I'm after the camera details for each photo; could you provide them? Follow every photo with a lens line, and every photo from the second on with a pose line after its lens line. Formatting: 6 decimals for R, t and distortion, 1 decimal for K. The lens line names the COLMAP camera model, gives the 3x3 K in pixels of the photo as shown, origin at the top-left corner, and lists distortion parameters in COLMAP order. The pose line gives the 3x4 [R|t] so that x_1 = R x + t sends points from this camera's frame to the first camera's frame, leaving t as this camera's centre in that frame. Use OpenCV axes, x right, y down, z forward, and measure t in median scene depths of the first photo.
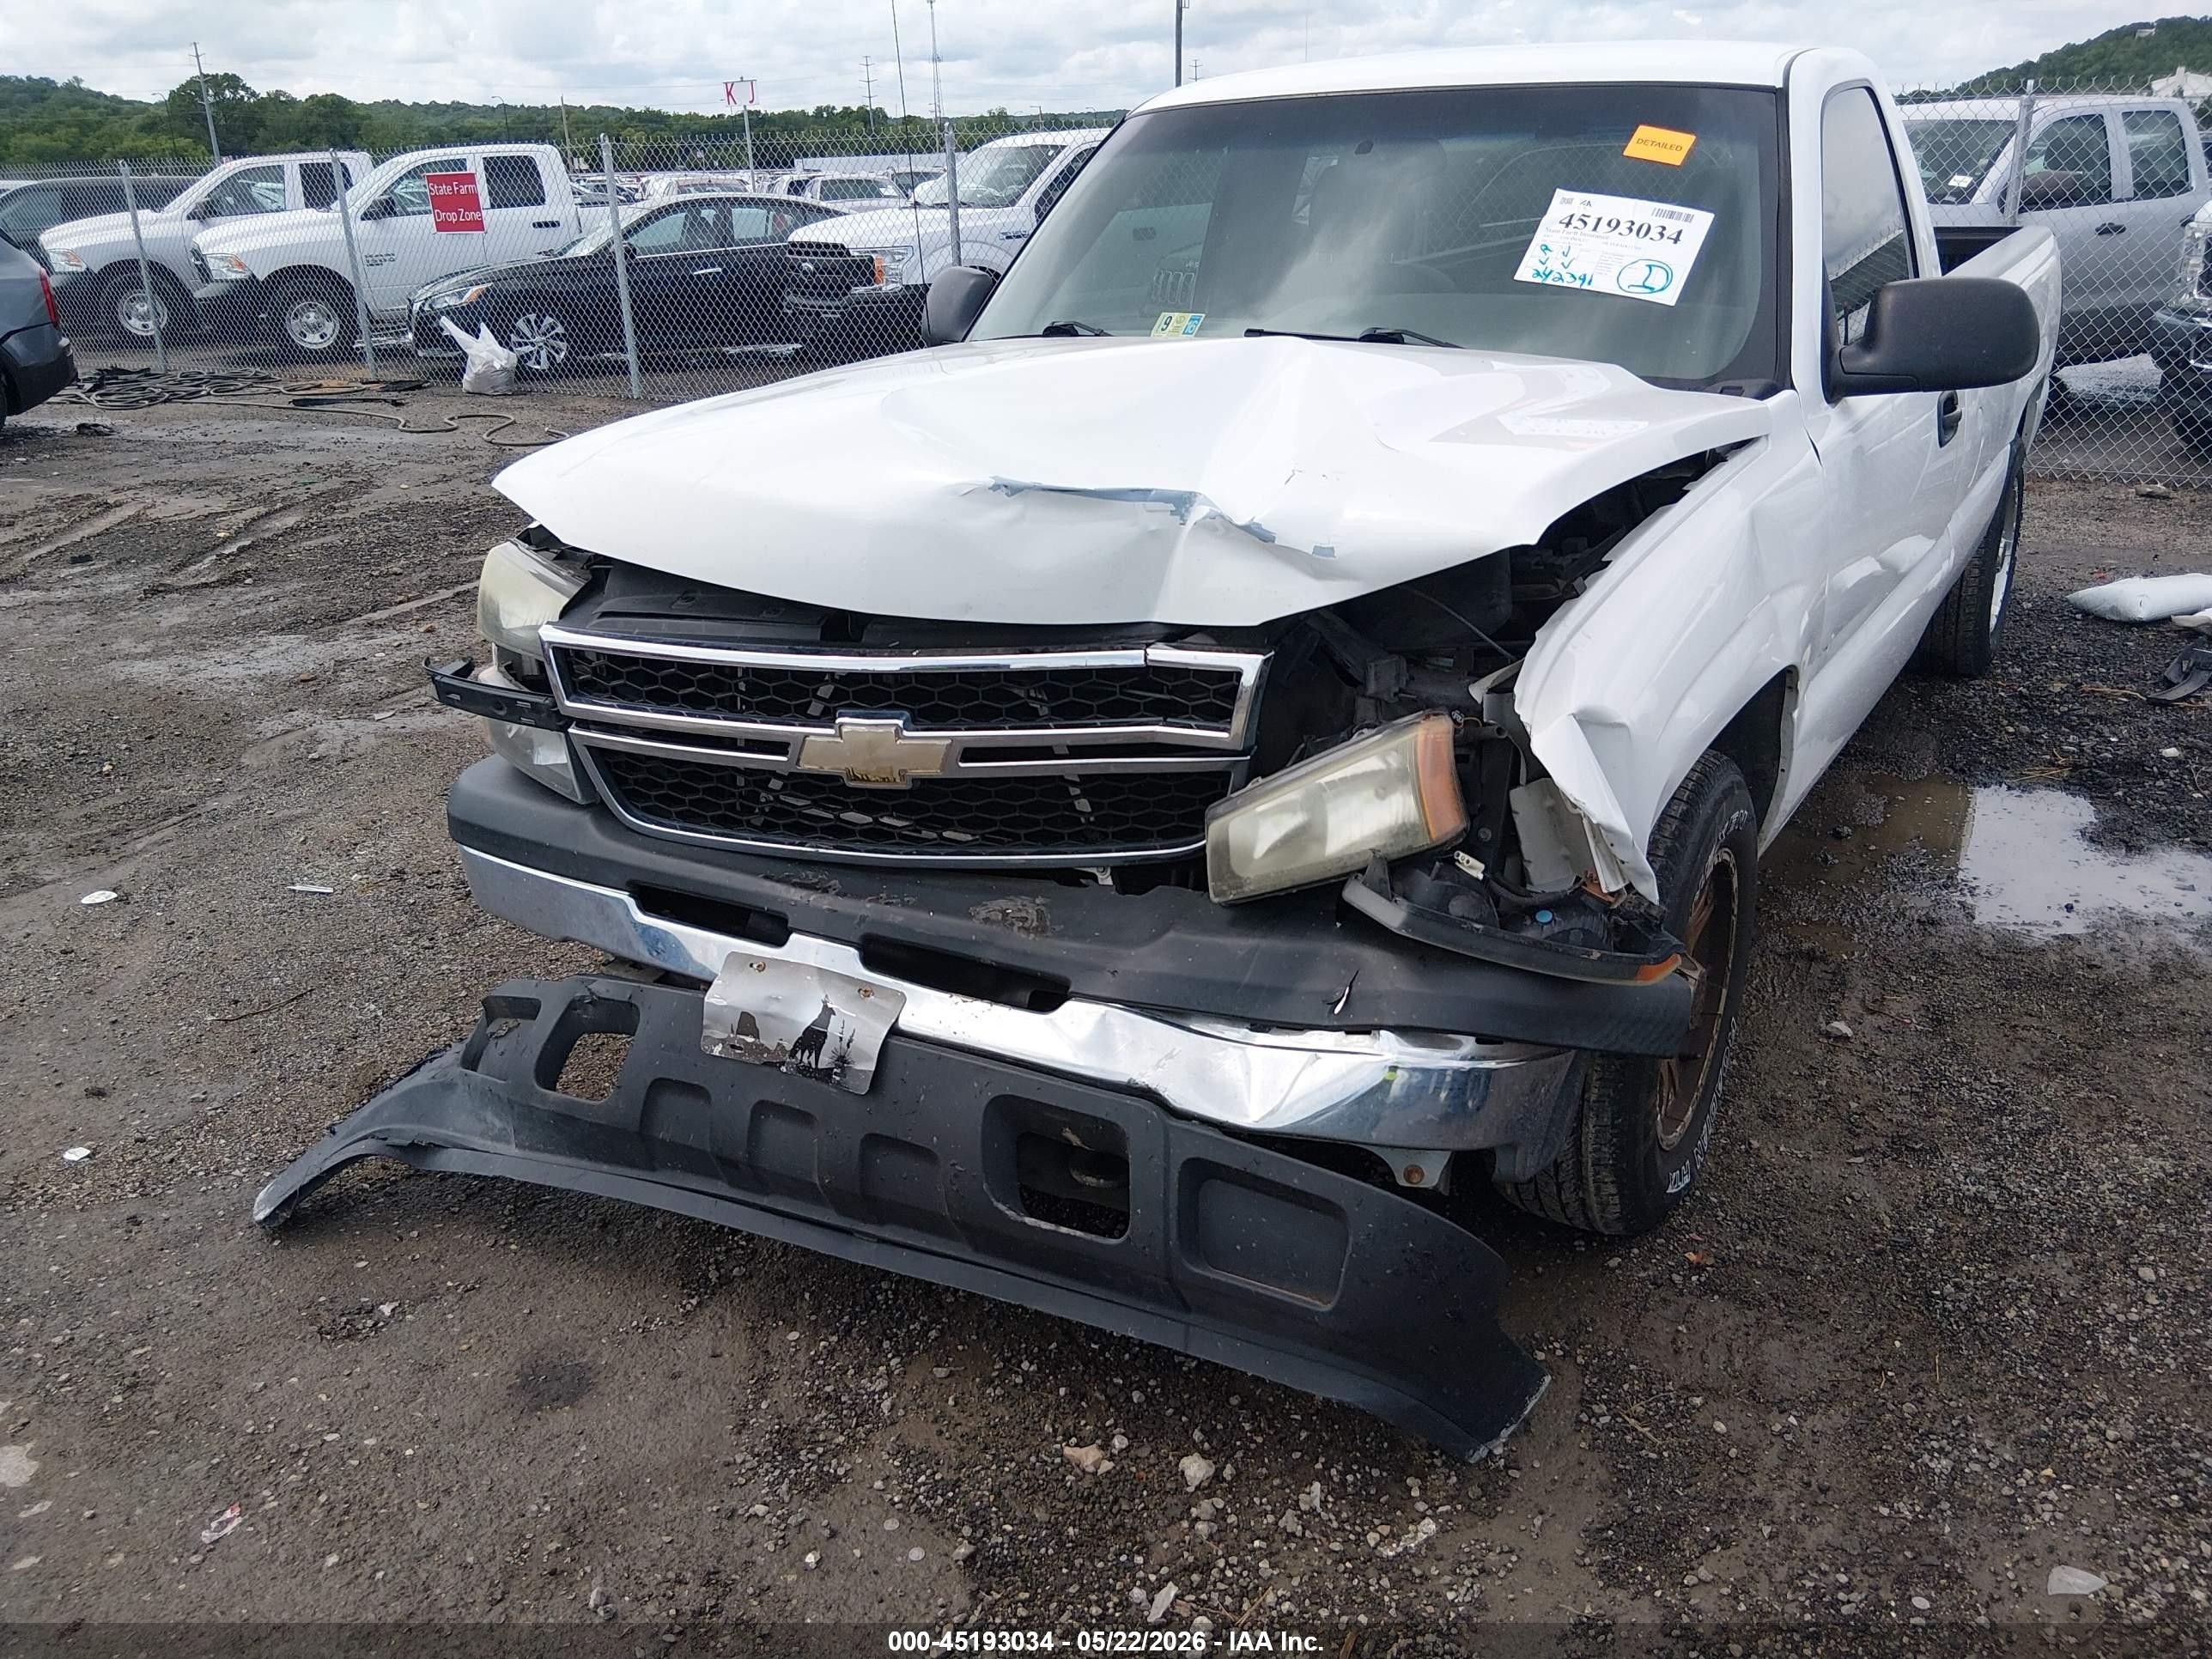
lens RADIAL K [[1654.4, 0, 1085.7], [0, 1654.4, 826.1], [0, 0, 1]] dist [0.099976, -0.177841]
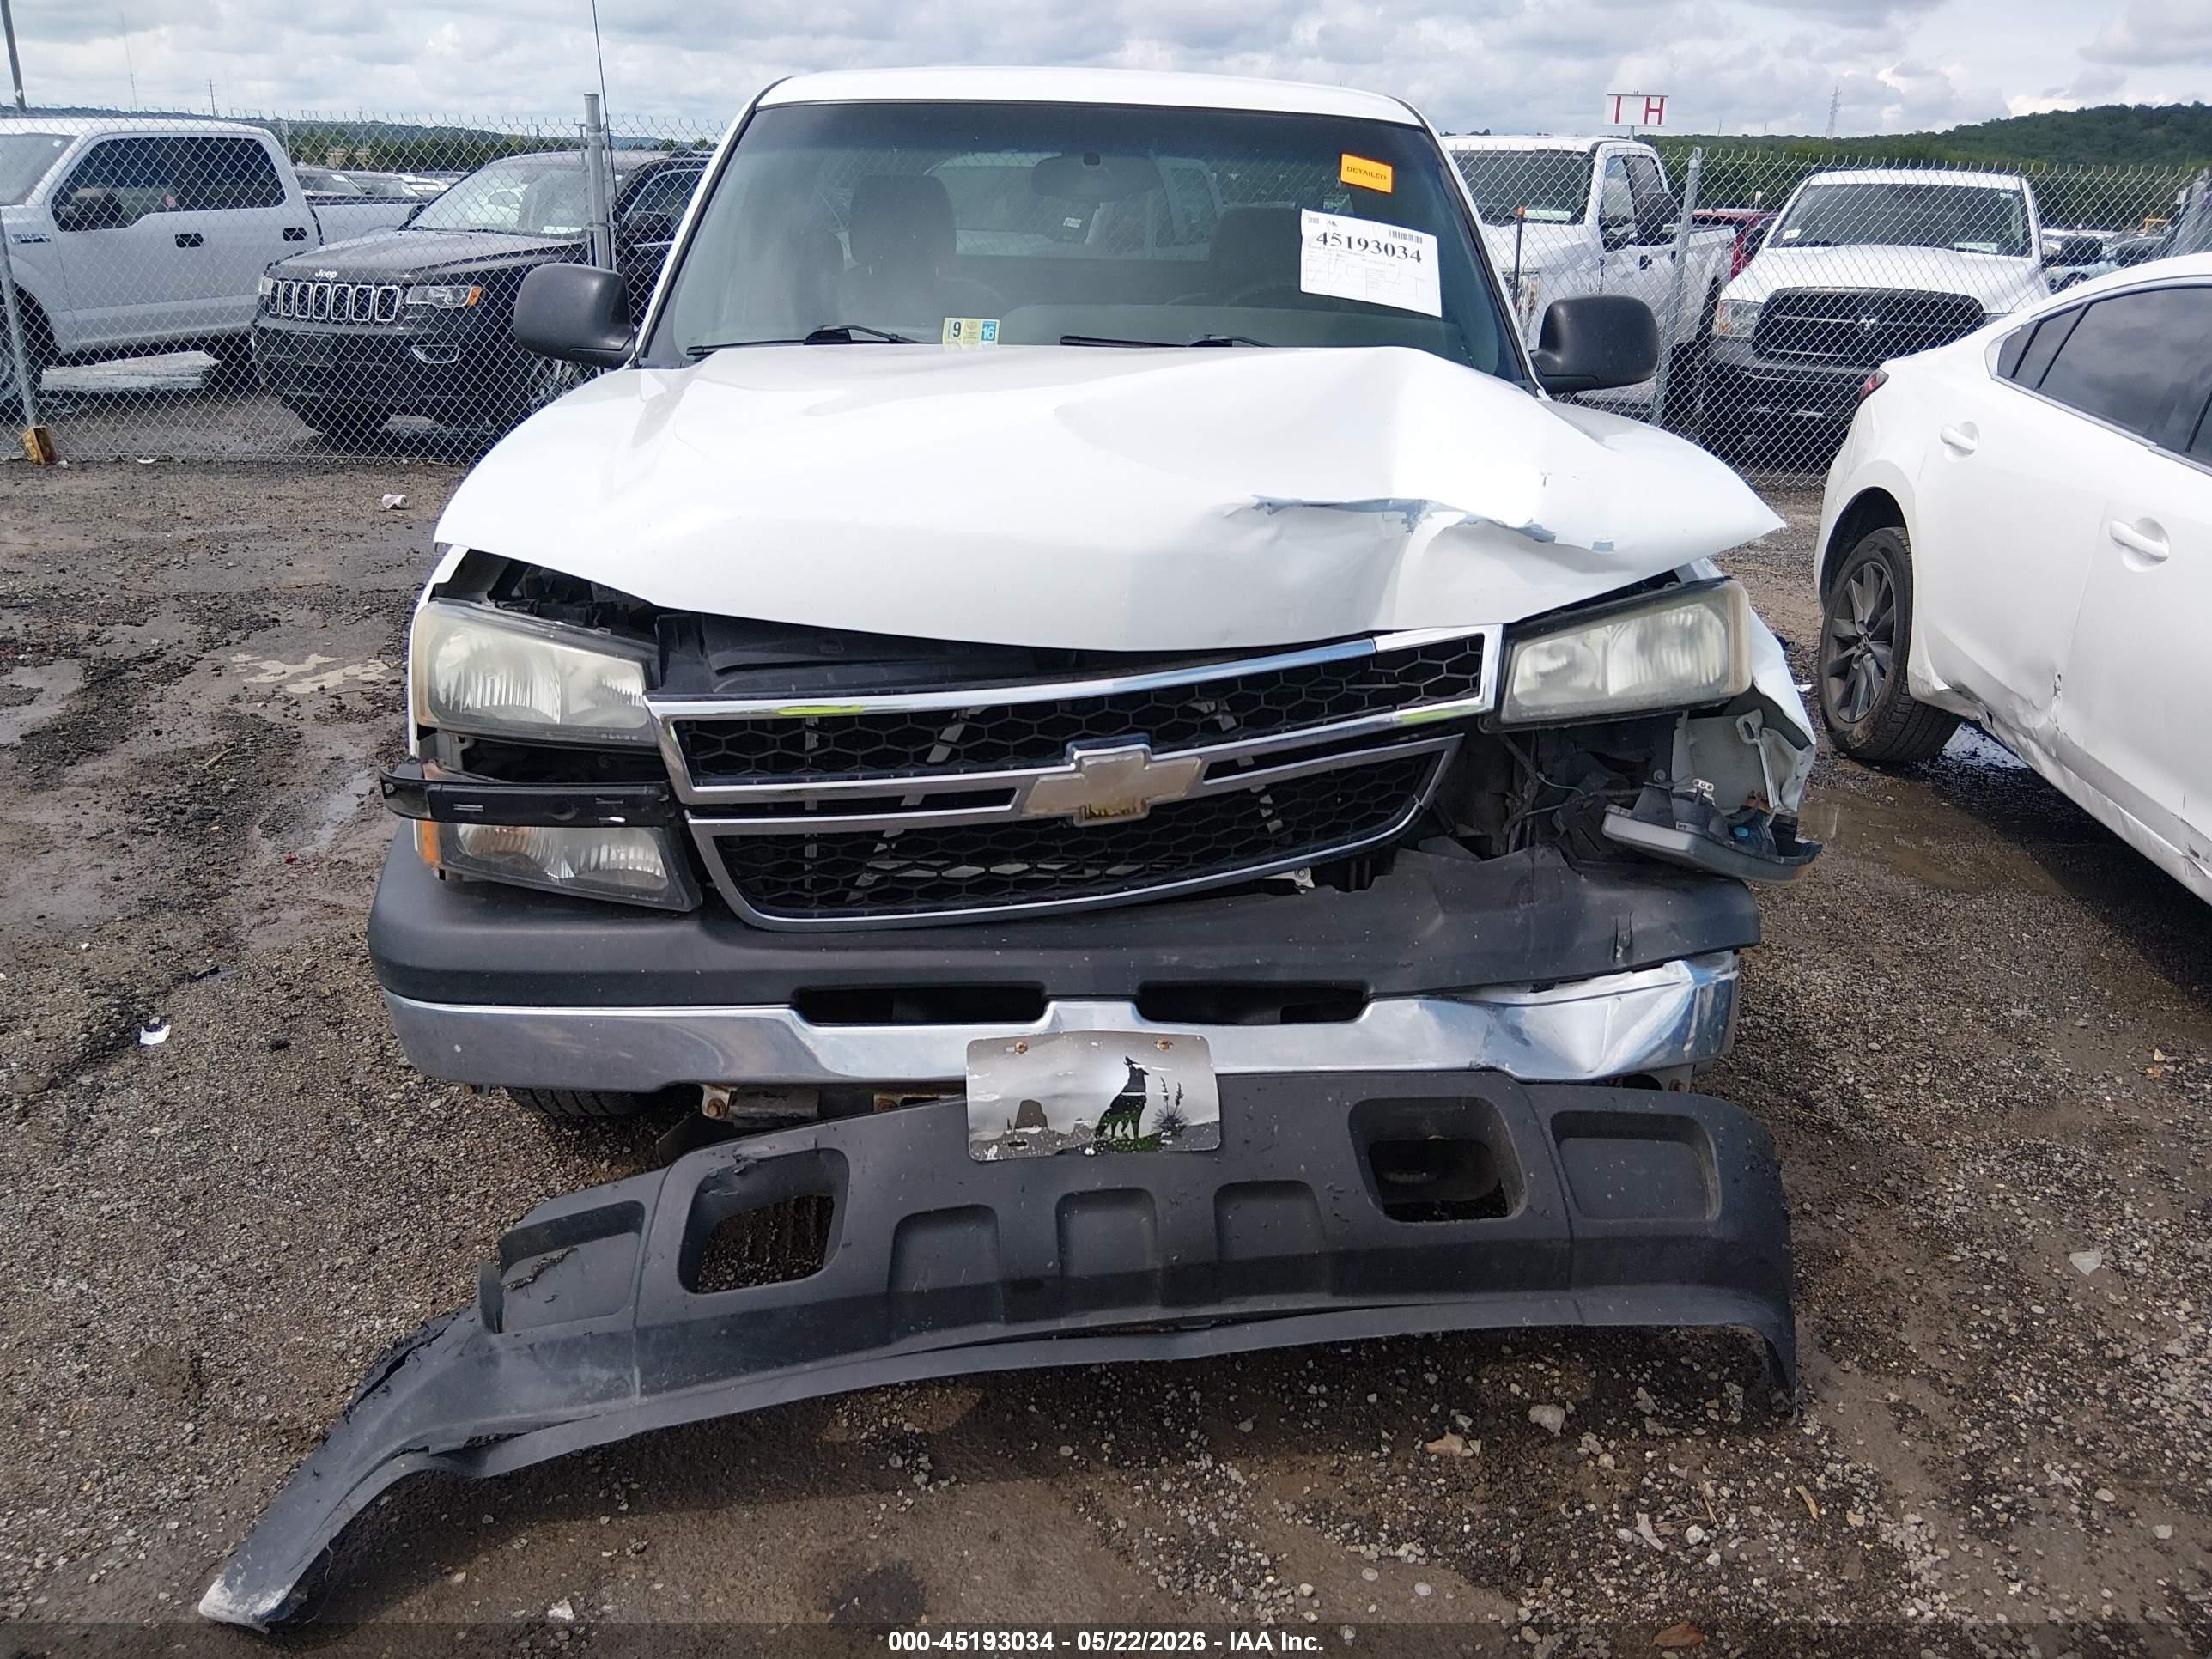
lens RADIAL K [[1672.8, 0, 1106.0], [0, 1672.8, 829.5], [0, 0, 1]] dist [0.073354, -0.136754]
pose [[0.828940, -0.153582, 0.537840, -0.484085], [0.160154, 0.986477, 0.034856, -0.041771], [-0.535919, 0.057243, 0.842326, 0.171864]]
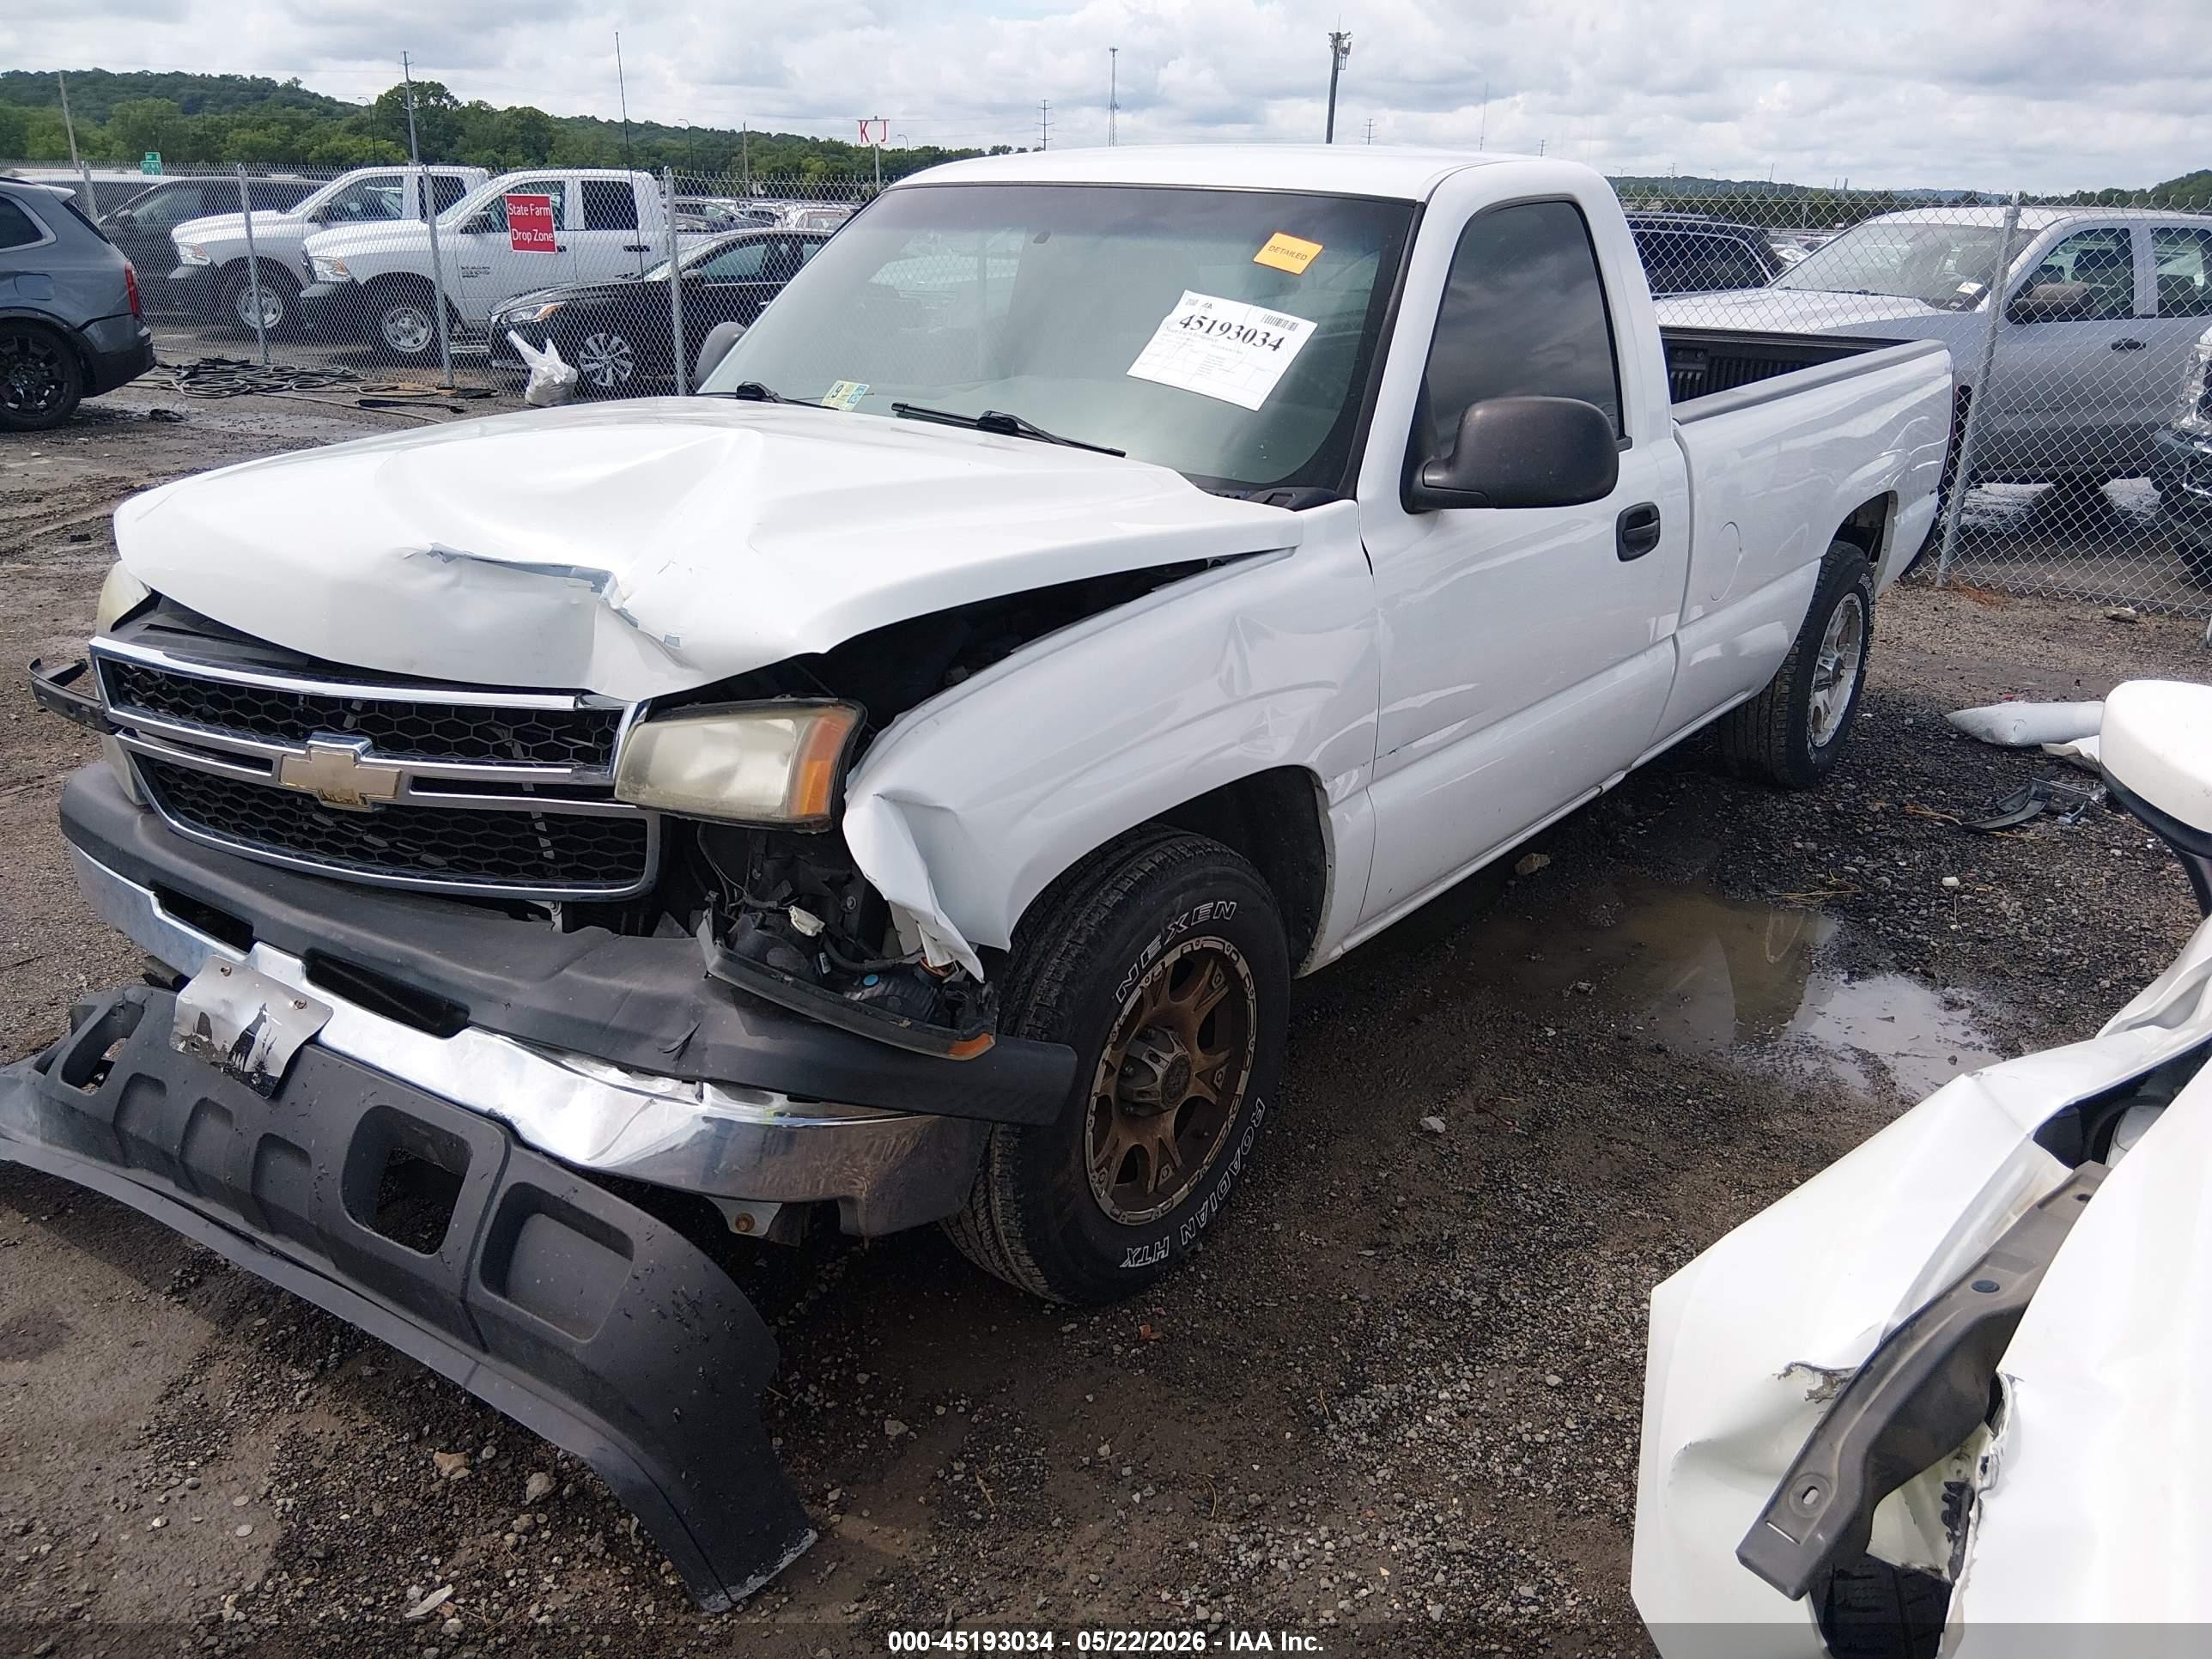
lens RADIAL K [[1641.1, 0, 1106.0], [0, 1641.1, 829.5], [0, 0, 1]] dist [0.088187, -0.151876]
pose [[0.994456, 0.081123, -0.066910, 0.333109], [-0.082402, 0.996461, -0.016579, -0.026553], [0.065328, 0.022001, 0.997621, -0.017387]]
